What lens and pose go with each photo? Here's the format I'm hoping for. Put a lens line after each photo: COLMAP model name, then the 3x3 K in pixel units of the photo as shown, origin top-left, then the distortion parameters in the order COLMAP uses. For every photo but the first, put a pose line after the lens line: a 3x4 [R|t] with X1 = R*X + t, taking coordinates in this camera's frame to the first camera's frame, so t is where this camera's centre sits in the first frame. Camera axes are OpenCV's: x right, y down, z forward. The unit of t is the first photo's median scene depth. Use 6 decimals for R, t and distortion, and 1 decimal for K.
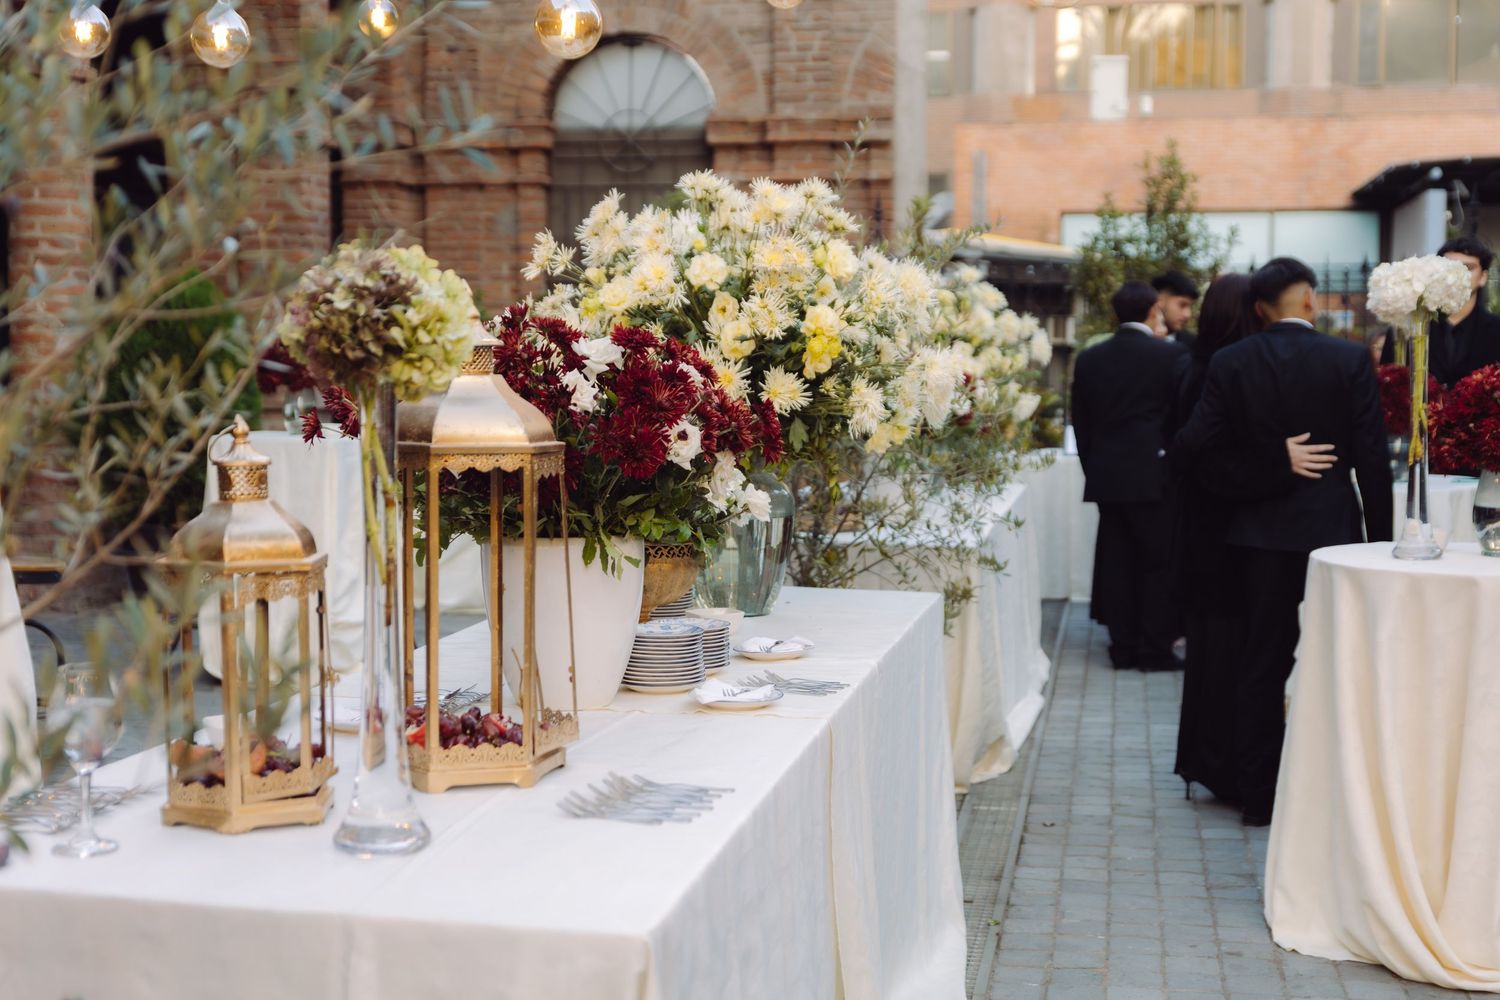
lens RADIAL K [[1968.0, 0, 750.0], [0, 1968.0, 501.0], [0, 0, 1]] dist [-0.003231, 0.000000]
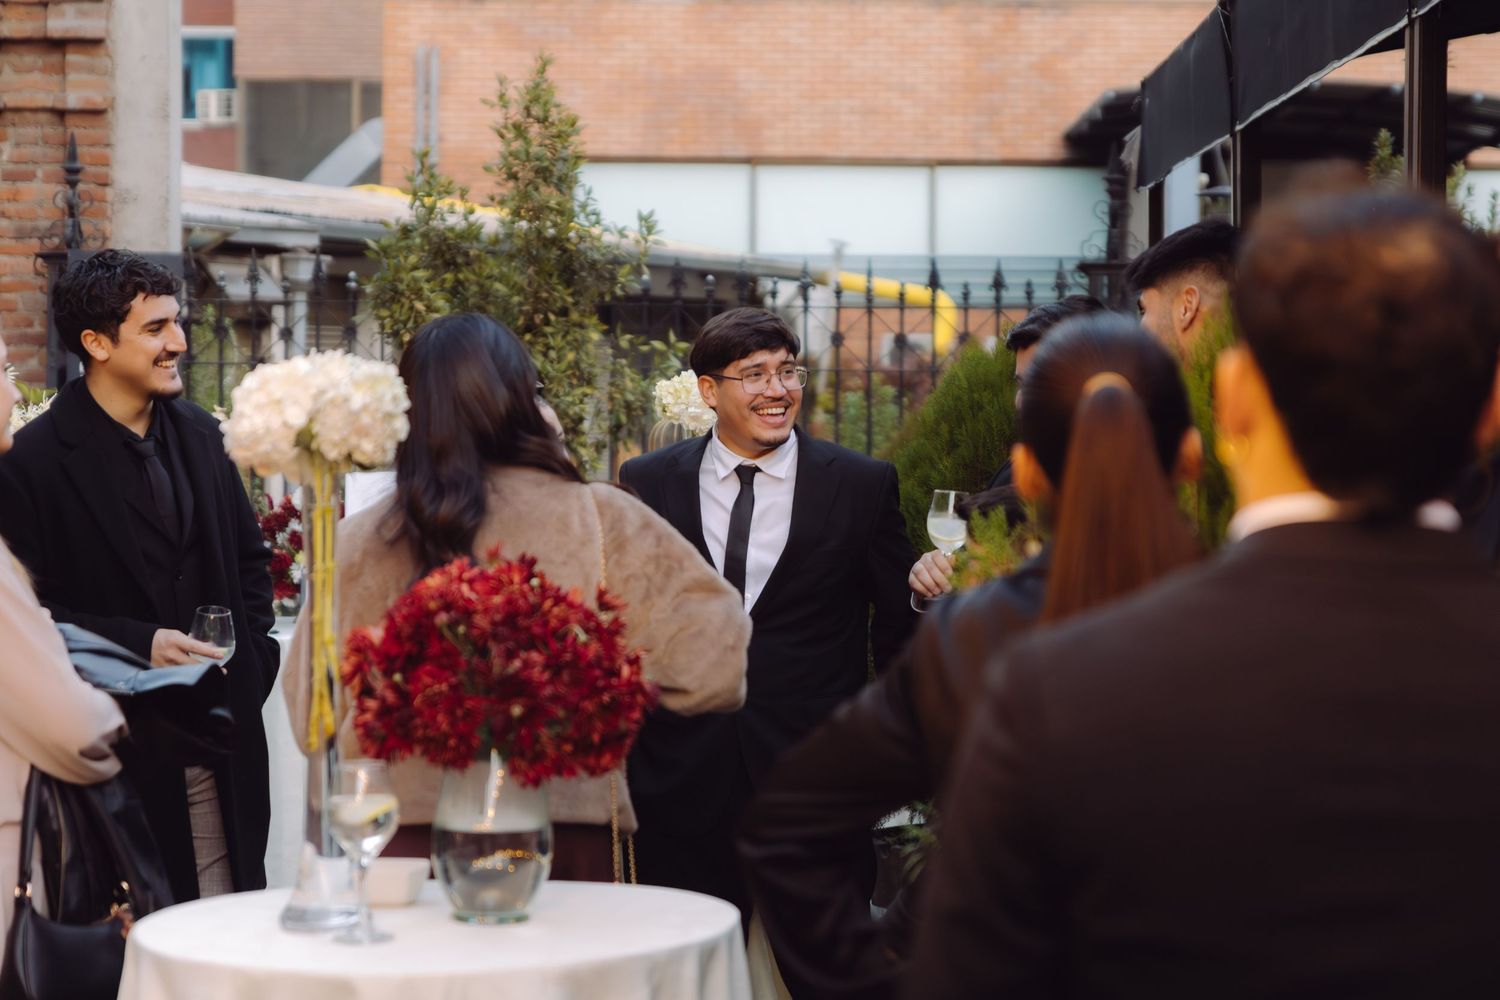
lens RADIAL K [[3419.1, 0, 750.0], [0, 3419.1, 499.0], [0, 0, 1]] dist [0.014824, 0.000000]
pose [[0.990981, 0.009034, 0.133698, 0.181711], [-0.004175, 0.999322, -0.036580, -0.028606], [-0.133938, 0.035692, 0.990347, 0.041625]]
